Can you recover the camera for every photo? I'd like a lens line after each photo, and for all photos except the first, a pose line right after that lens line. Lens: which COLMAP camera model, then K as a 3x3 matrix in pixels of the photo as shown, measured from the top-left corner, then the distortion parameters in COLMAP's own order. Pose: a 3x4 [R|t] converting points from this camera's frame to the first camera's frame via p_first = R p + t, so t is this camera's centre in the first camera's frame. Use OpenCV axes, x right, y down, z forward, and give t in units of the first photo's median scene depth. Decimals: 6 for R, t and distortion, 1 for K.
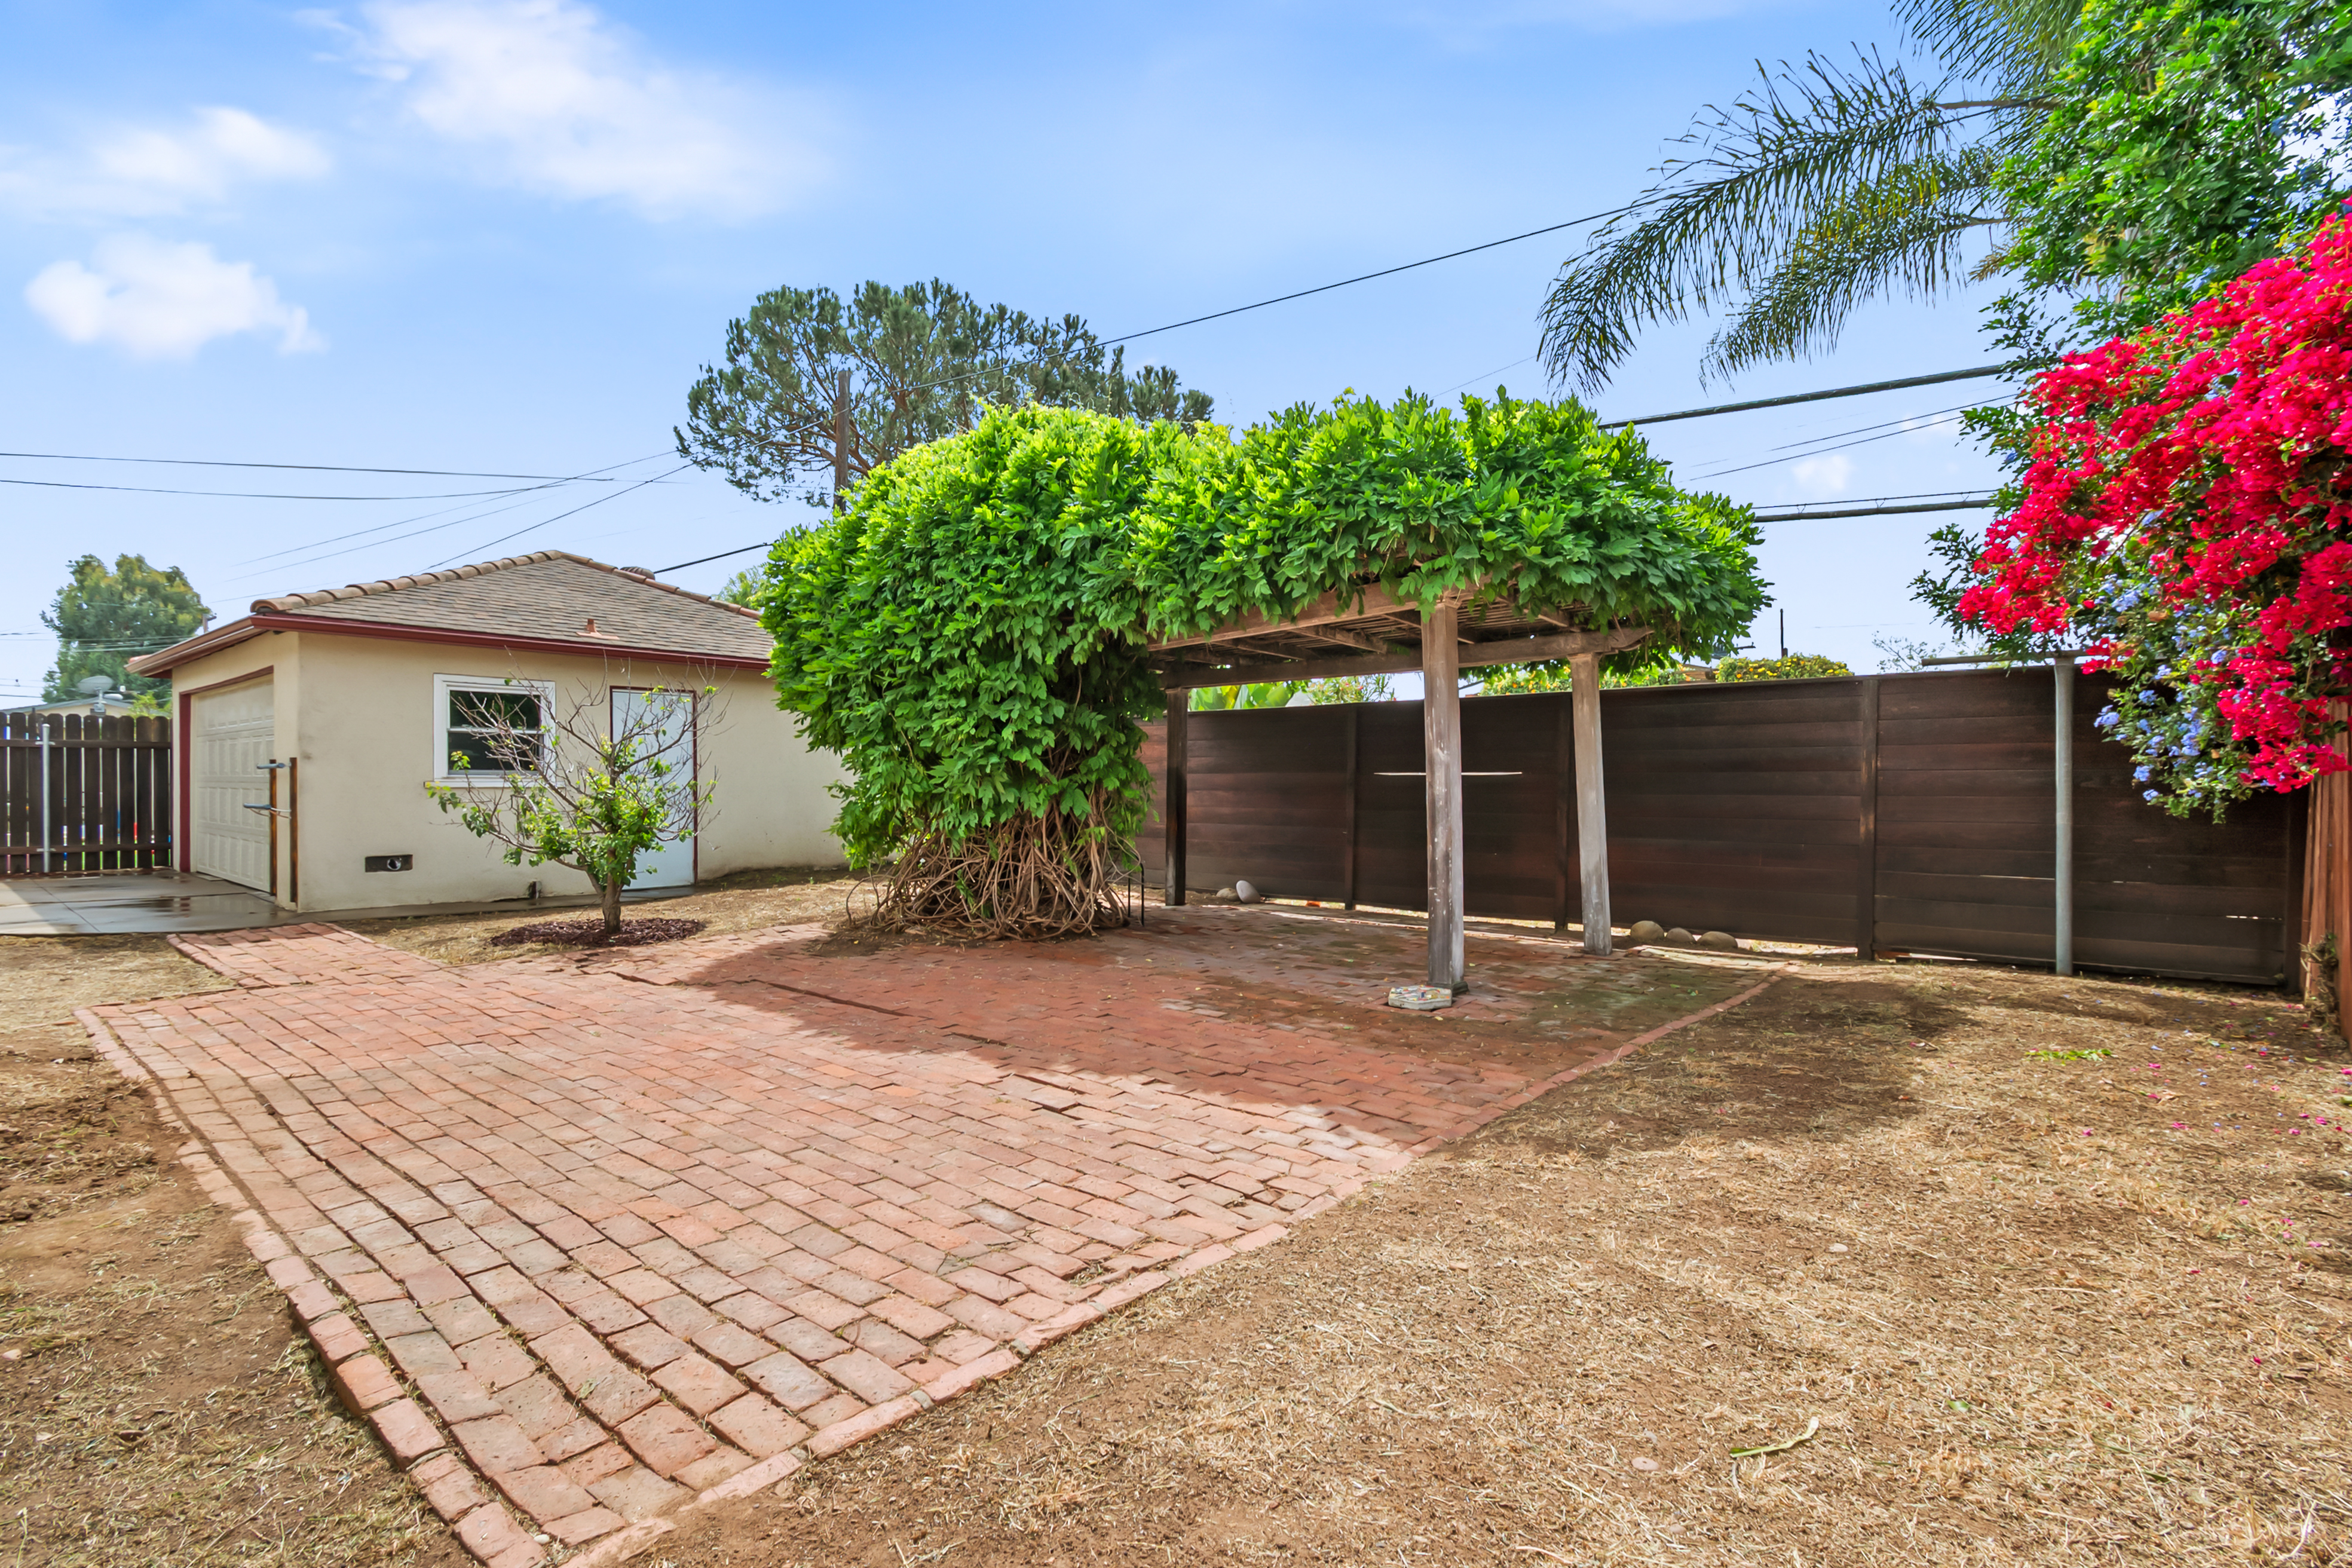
lens RADIAL K [[1076.1, 0, 1174.7], [0, 1076.1, 749.1], [0, 0, 1]] dist [0.002695, -0.001535]
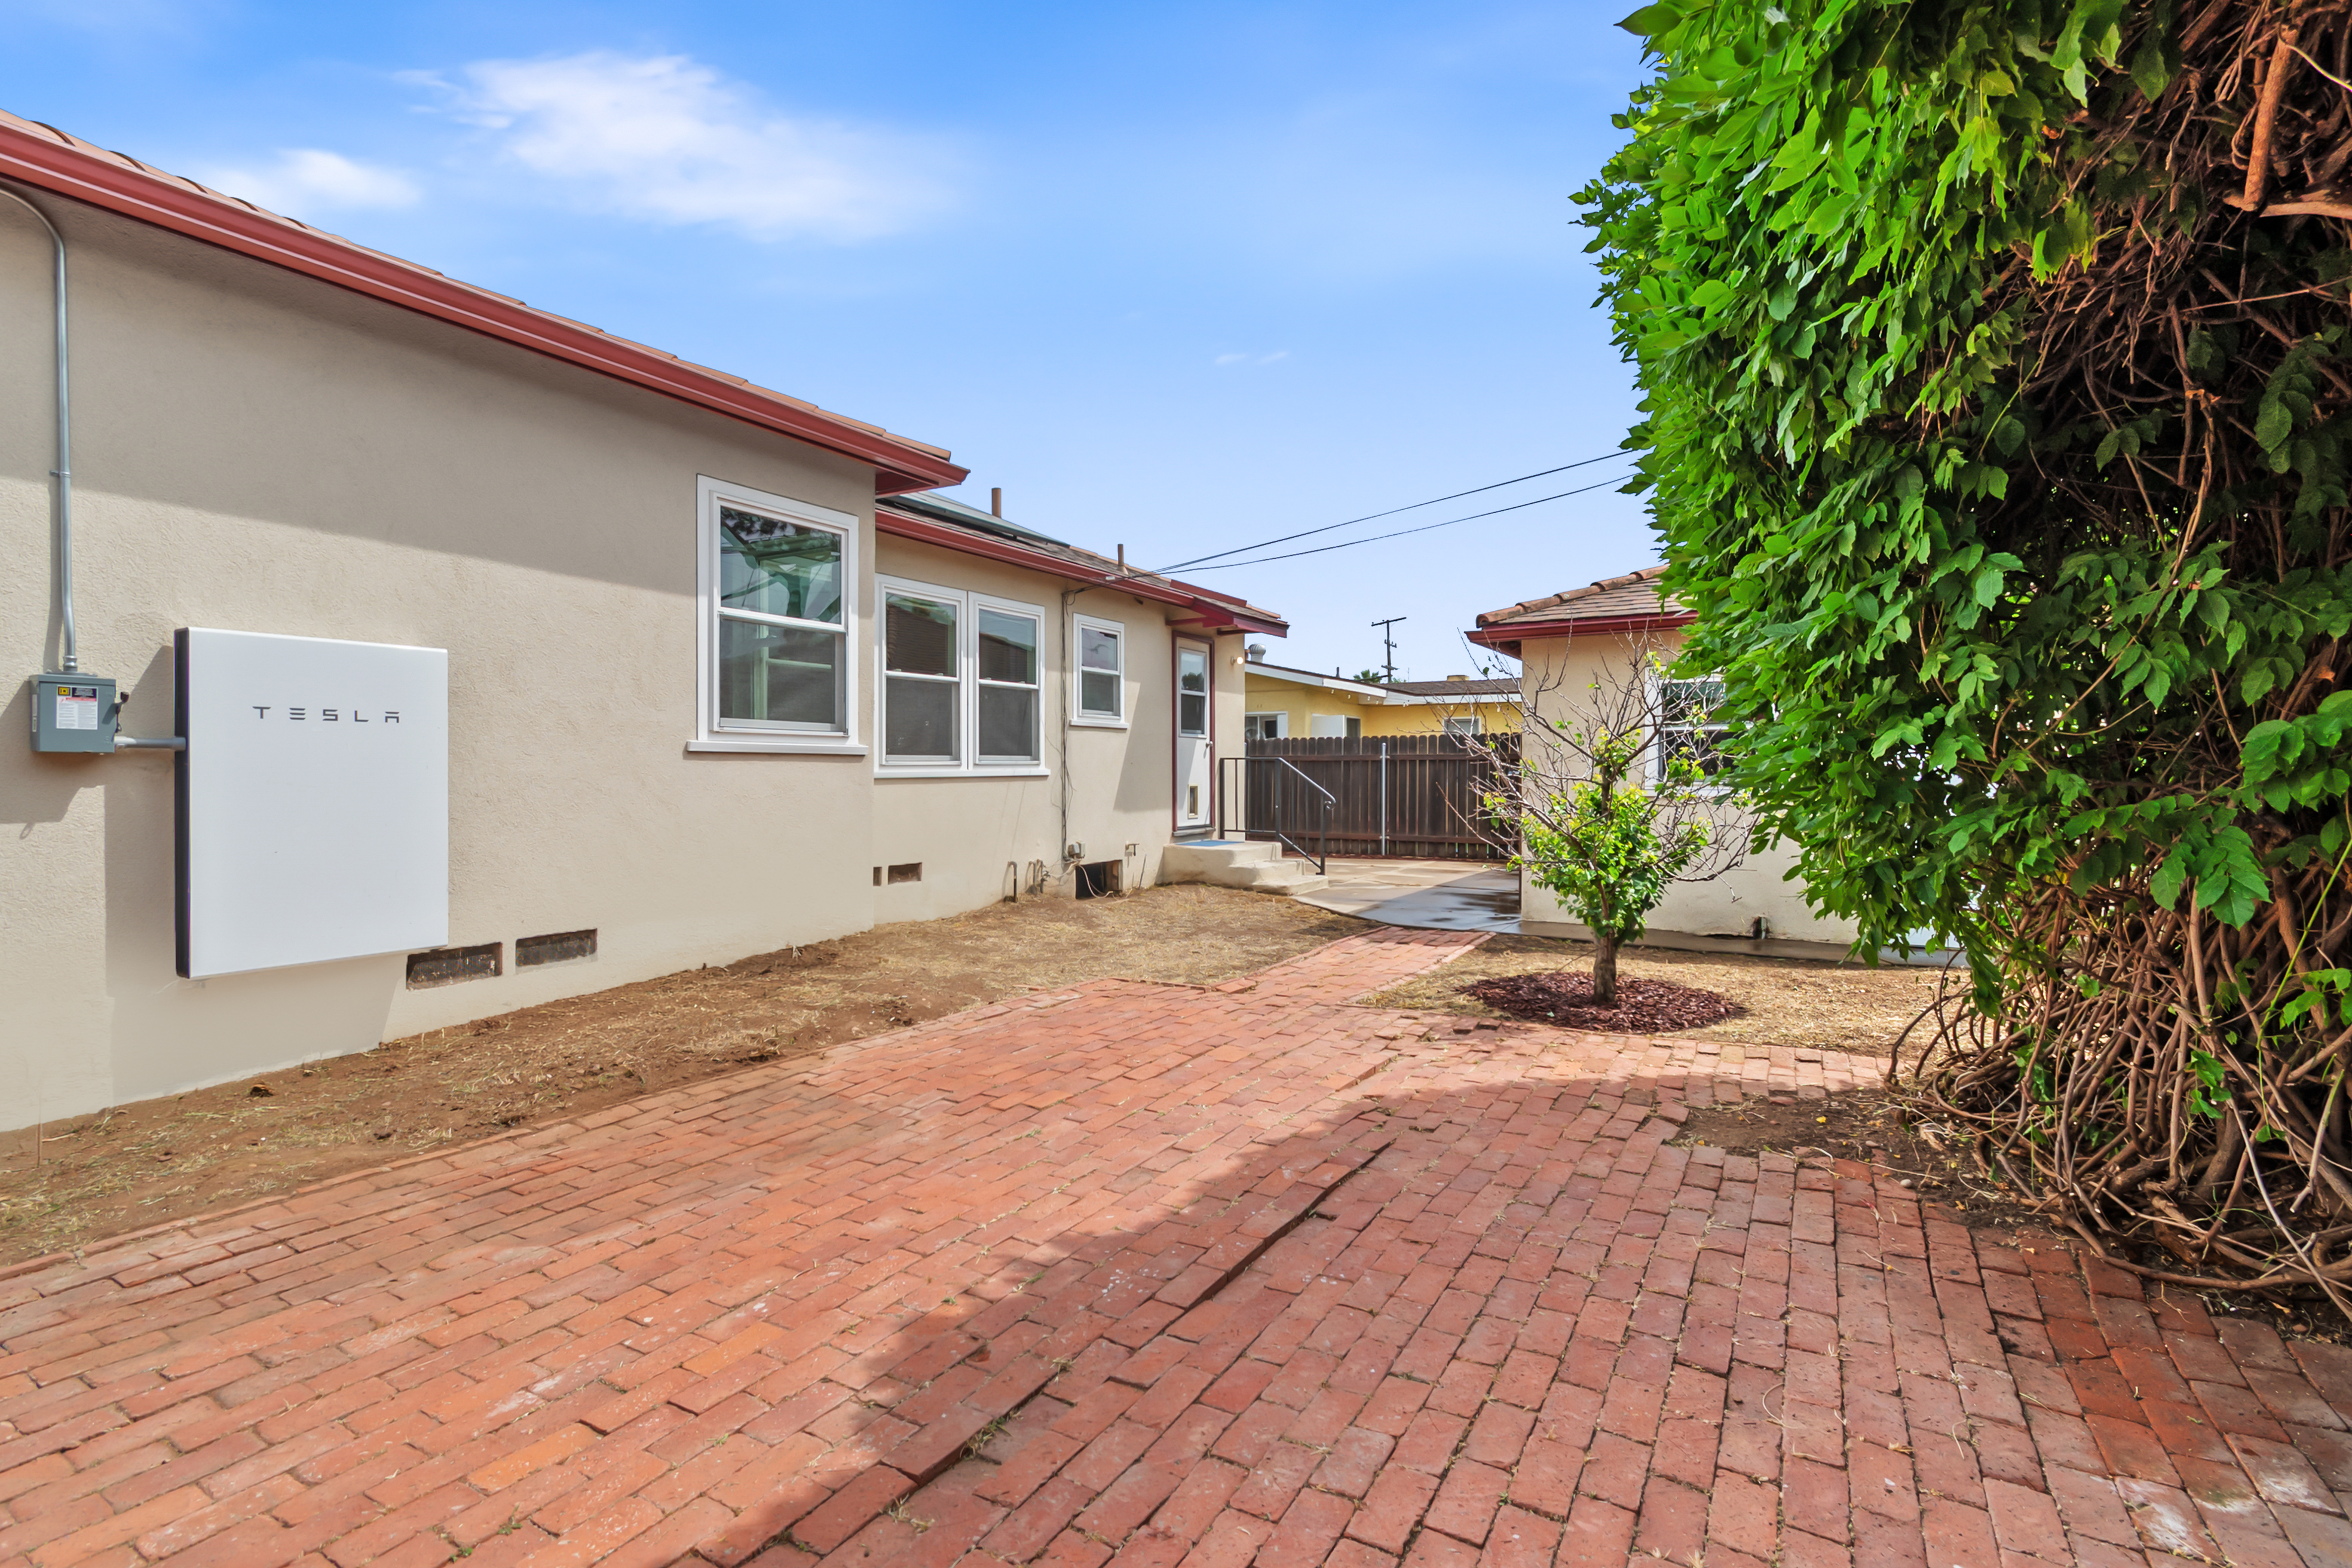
lens RADIAL K [[1073.5, 0, 1220.5], [0, 1073.5, 779.1], [0, 0, 1]] dist [0.000549, -0.000854]
pose [[0.190172, -0.003868, -0.981743, 0.166483], [0.030441, 0.999535, 0.001958, 0.013570], [0.981279, -0.030258, 0.190201, 0.735973]]
